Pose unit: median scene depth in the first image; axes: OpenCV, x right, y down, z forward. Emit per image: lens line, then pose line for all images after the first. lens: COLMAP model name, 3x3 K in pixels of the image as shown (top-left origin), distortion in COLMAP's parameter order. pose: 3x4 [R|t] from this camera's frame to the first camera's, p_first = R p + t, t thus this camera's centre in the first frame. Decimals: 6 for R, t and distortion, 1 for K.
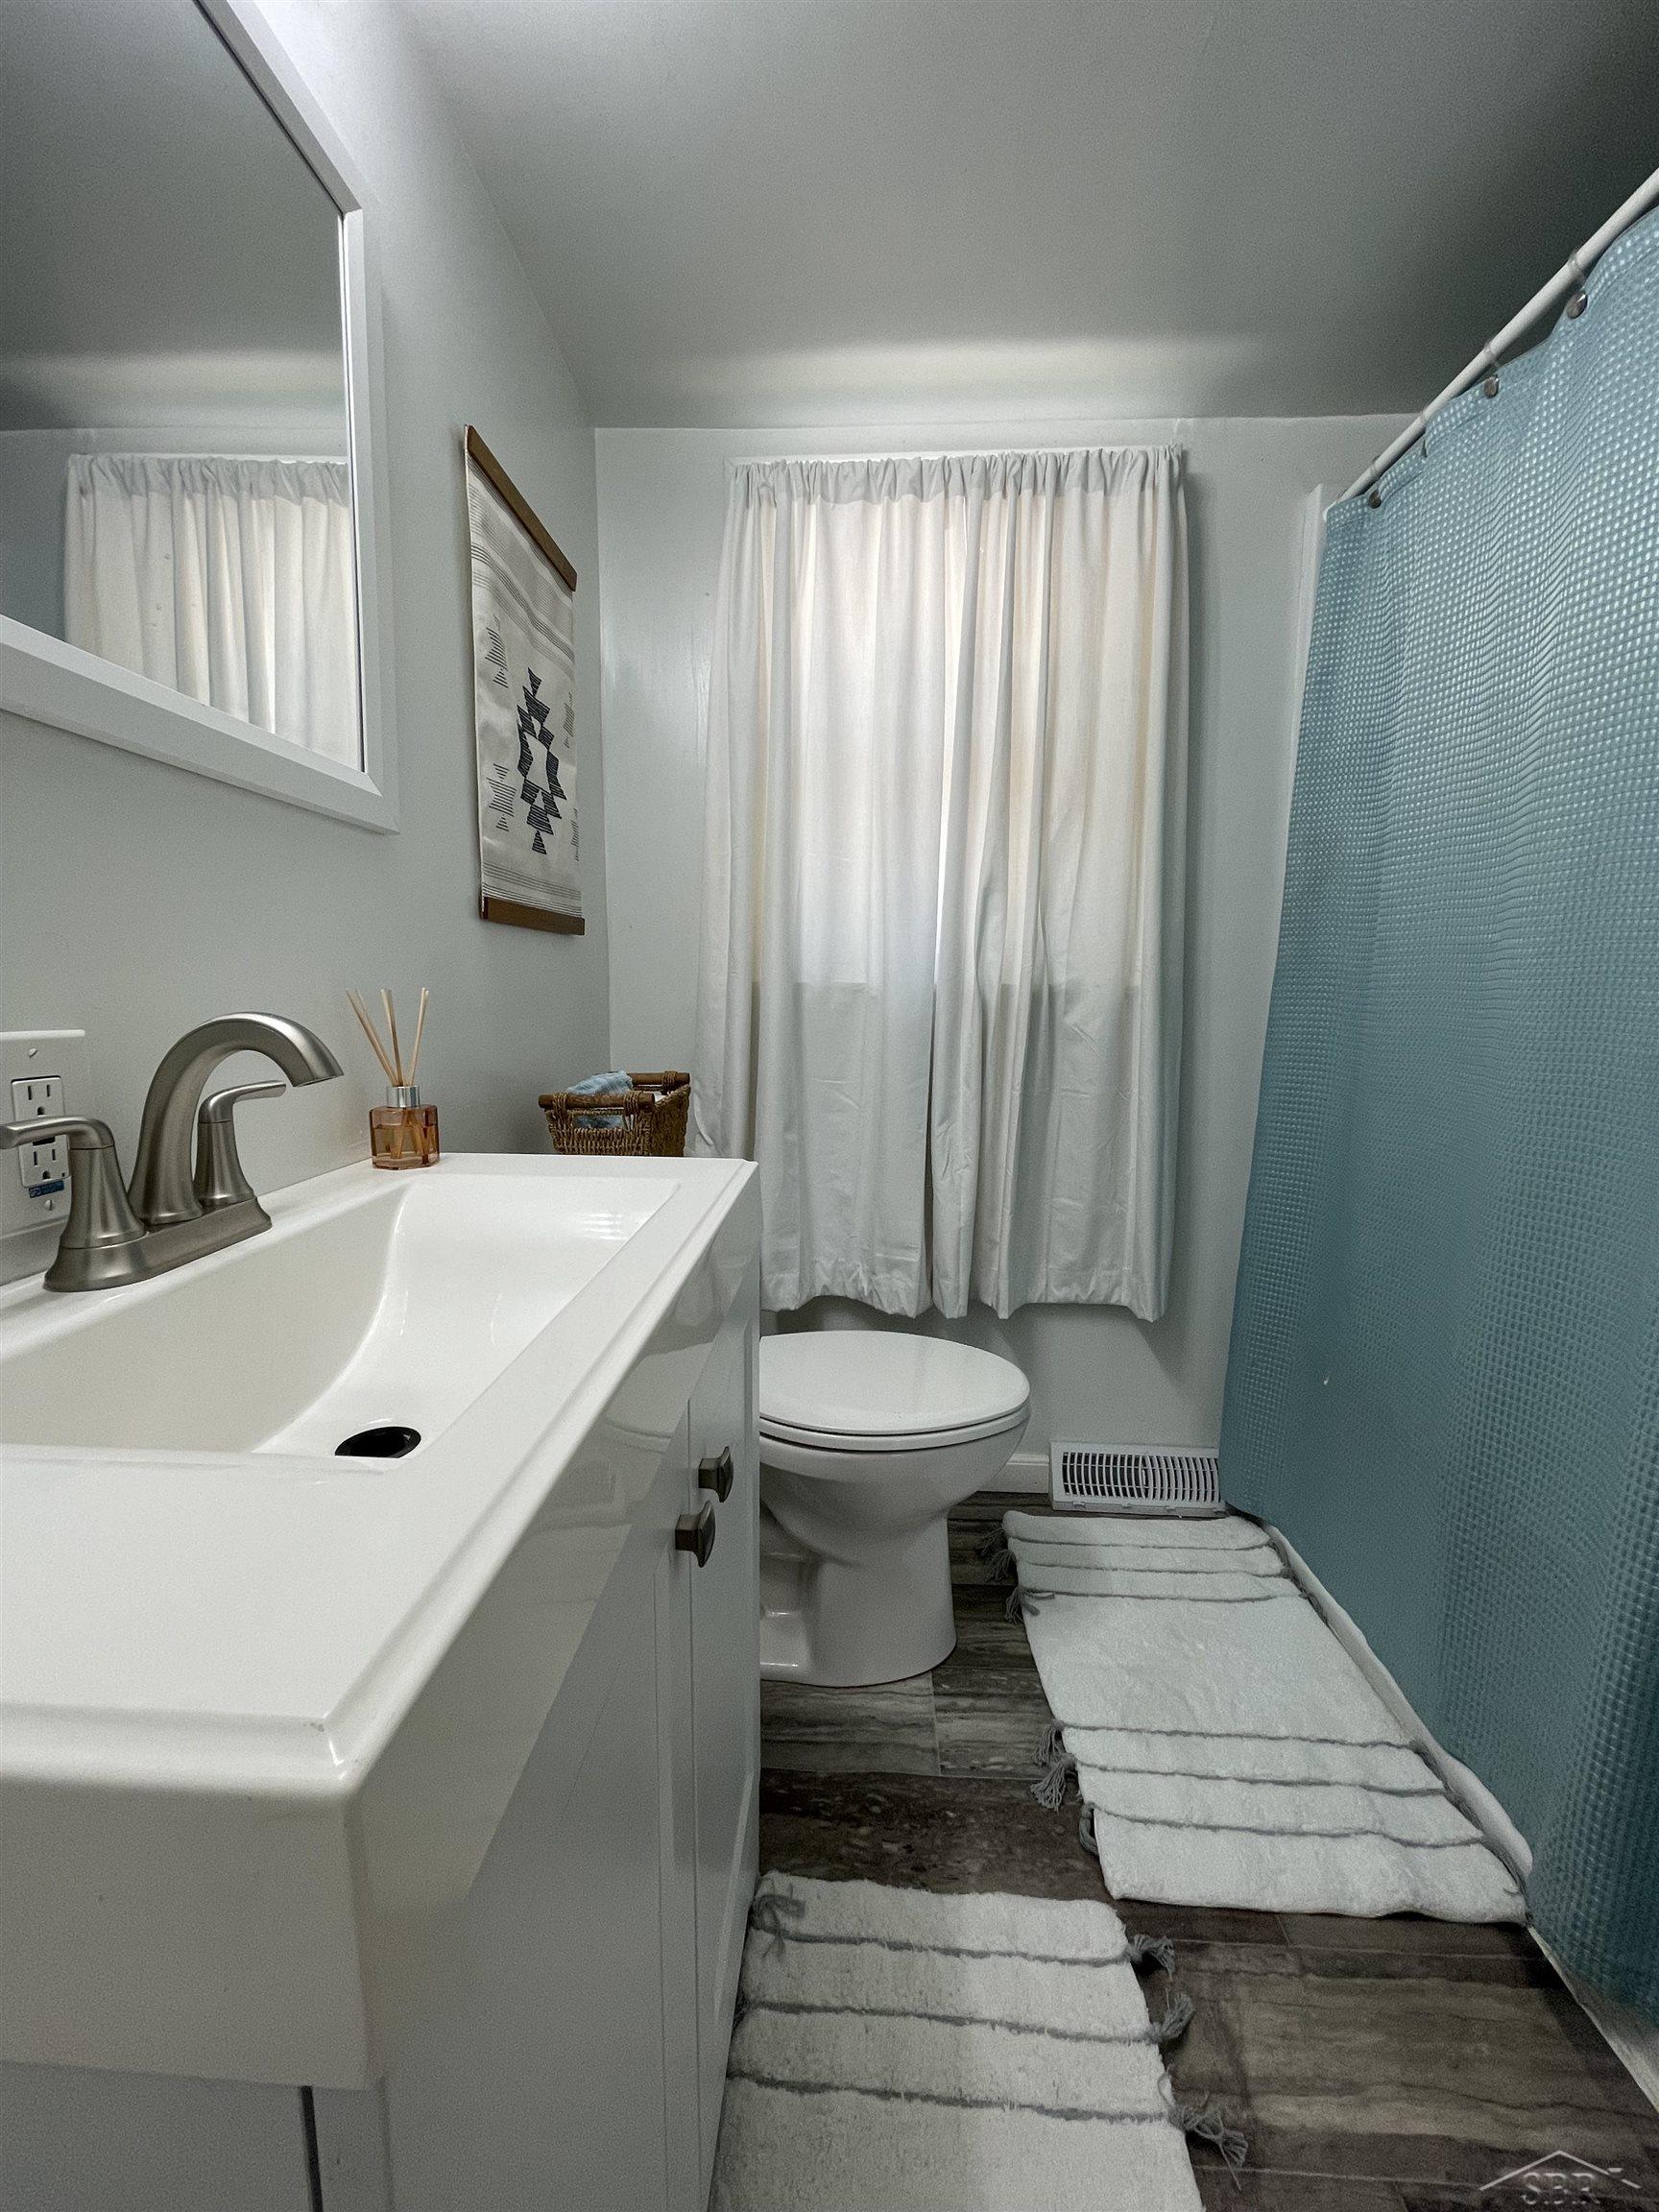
lens RADIAL K [[896.1, 0, 829.5], [0, 896.1, 1106.0], [0, 0, 1]] dist [-0.002039, -0.000179]
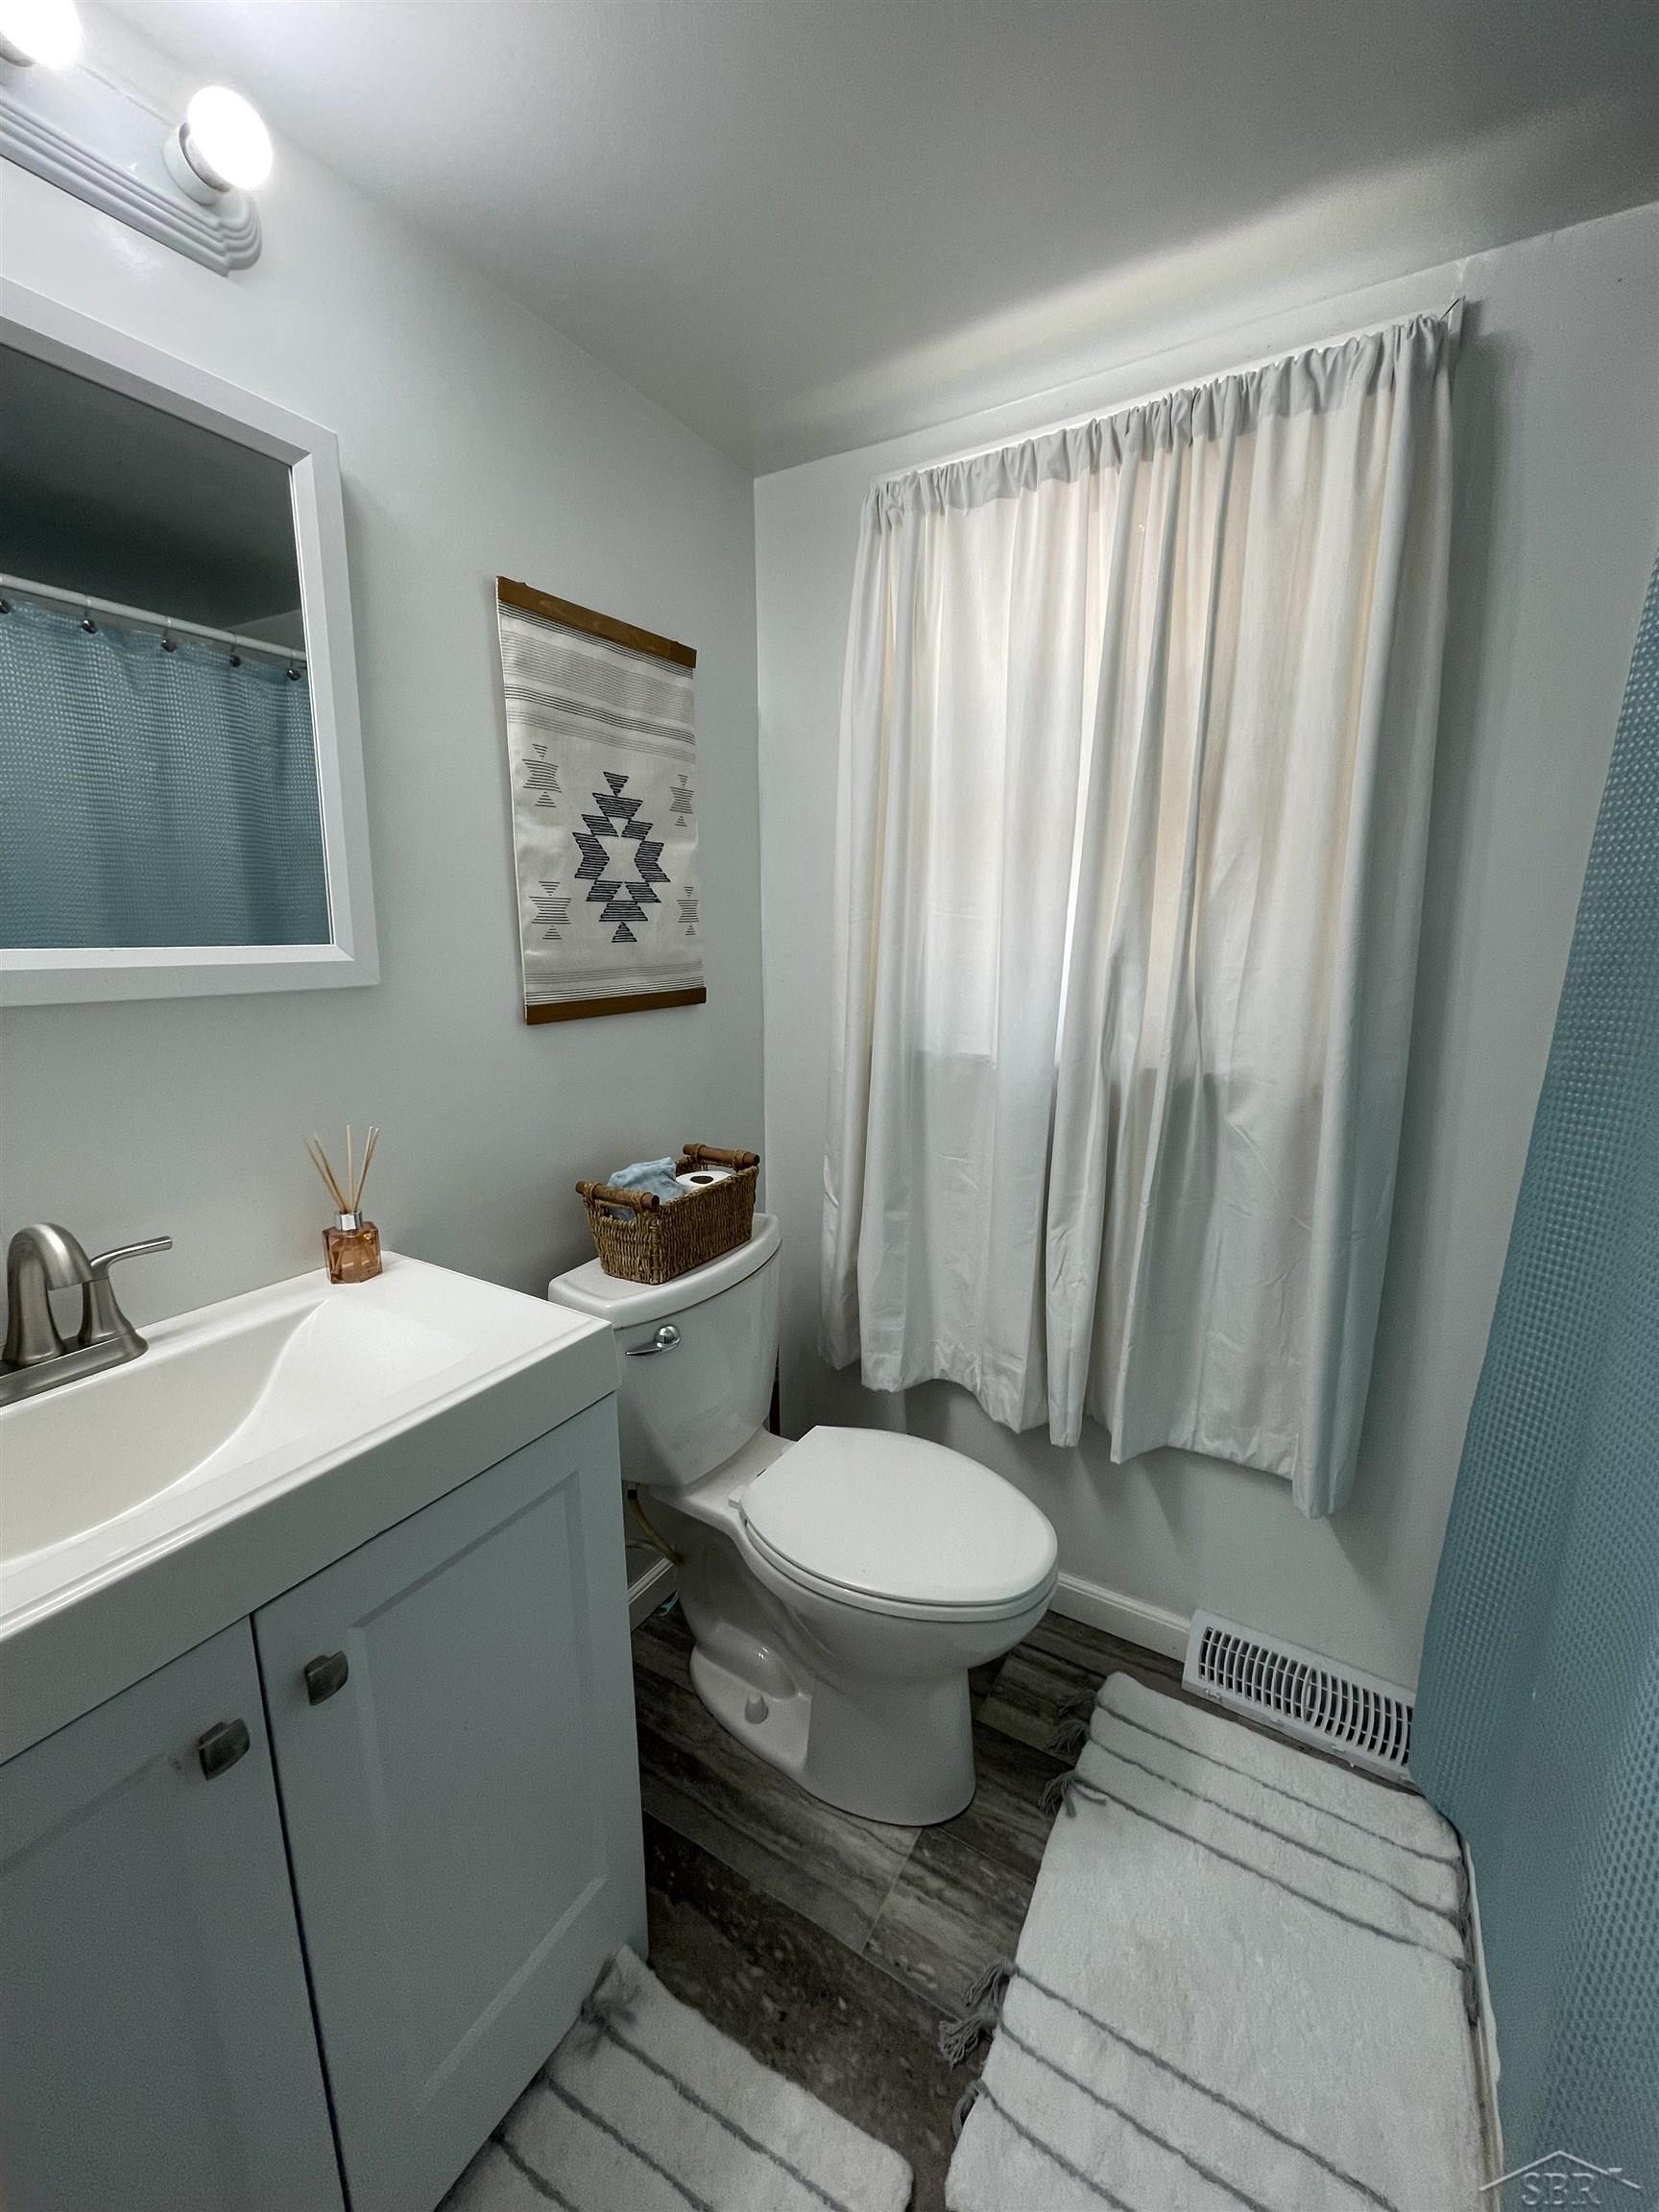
lens RADIAL K [[896.1, 0, 829.5], [0, 896.1, 1106.0], [0, 0, 1]] dist [-0.002039, -0.000179]
pose [[0.875236, 0.087417, -0.475731, 0.357812], [-0.054706, 0.995113, 0.082207, -0.165707], [0.480593, -0.045925, 0.875741, 0.154573]]
